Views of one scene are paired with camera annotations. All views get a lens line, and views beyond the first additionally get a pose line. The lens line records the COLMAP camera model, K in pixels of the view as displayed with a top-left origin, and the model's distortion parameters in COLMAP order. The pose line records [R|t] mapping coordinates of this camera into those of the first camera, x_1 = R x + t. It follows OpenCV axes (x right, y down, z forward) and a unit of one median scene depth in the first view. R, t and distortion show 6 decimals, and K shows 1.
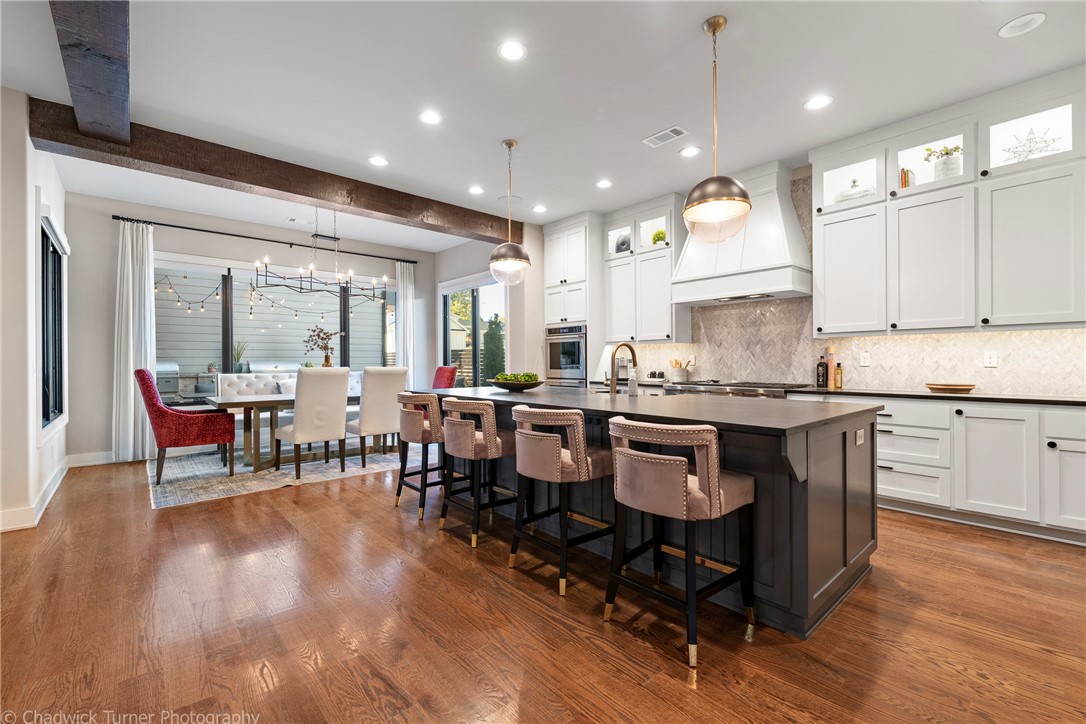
lens RADIAL K [[464.7, 0, 547.4], [0, 464.7, 361.3], [0, 0, 1]] dist [0.003378, -0.000918]
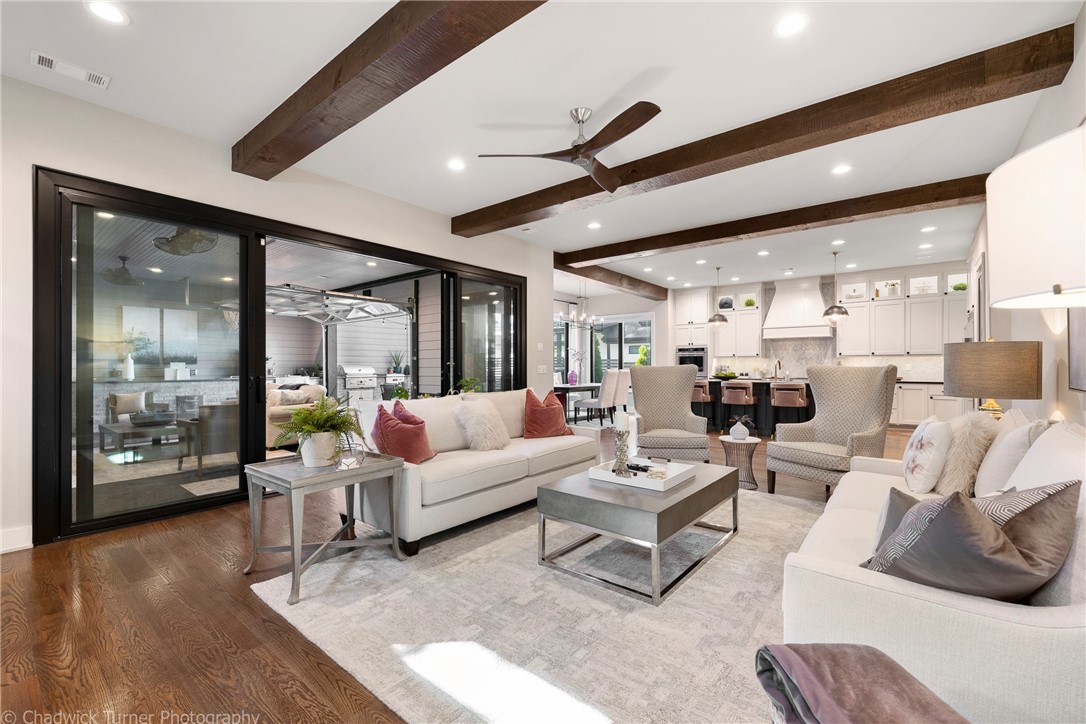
lens RADIAL K [[464.7, 0, 537.3], [0, 464.7, 365.1], [0, 0, 1]] dist [0.003378, -0.000918]
pose [[0.985718, 0.004116, 0.168353, -0.983072], [-0.004269, 0.999991, 0.000544, -0.006249], [-0.168350, -0.001255, 0.985727, -0.776988]]
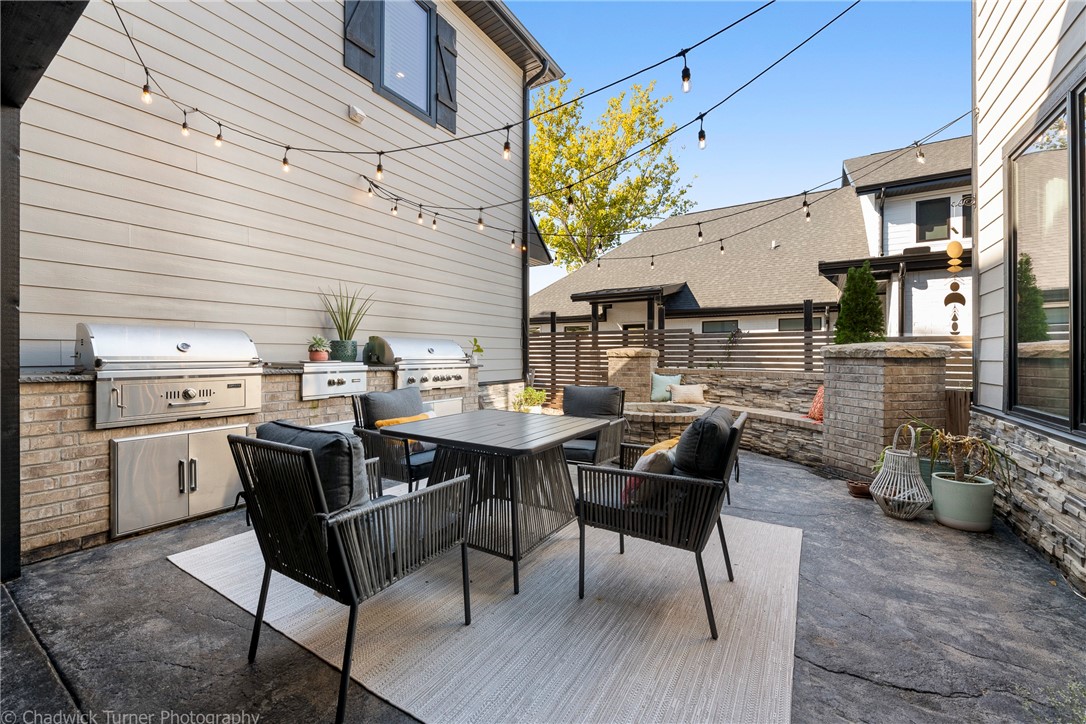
lens RADIAL K [[429.6, 0, 541.1], [0, 429.6, 357.8], [0, 0, 1]] dist [-0.003006, -0.000980]
pose [[0.962614, 0.008601, 0.270741, -1.181607], [-0.010603, 0.999926, 0.005935, 0.030436], [-0.270670, -0.008584, 0.962634, 1.069692]]
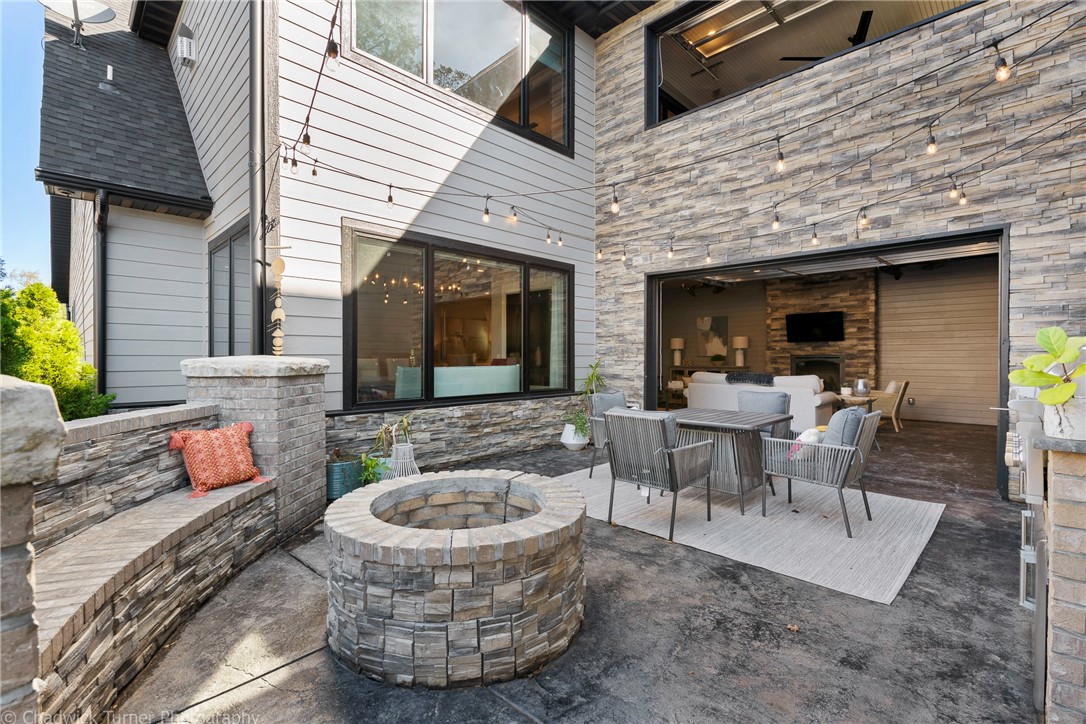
lens RADIAL K [[478.3, 0, 544.9], [0, 478.3, 358.7], [0, 0, 1]] dist [0.000485, -0.000340]
pose [[-0.998454, 0.004538, -0.055407, -0.806735], [0.004491, 0.999989, 0.000971, 0.009395], [0.055411, 0.000721, -0.998463, 2.181004]]
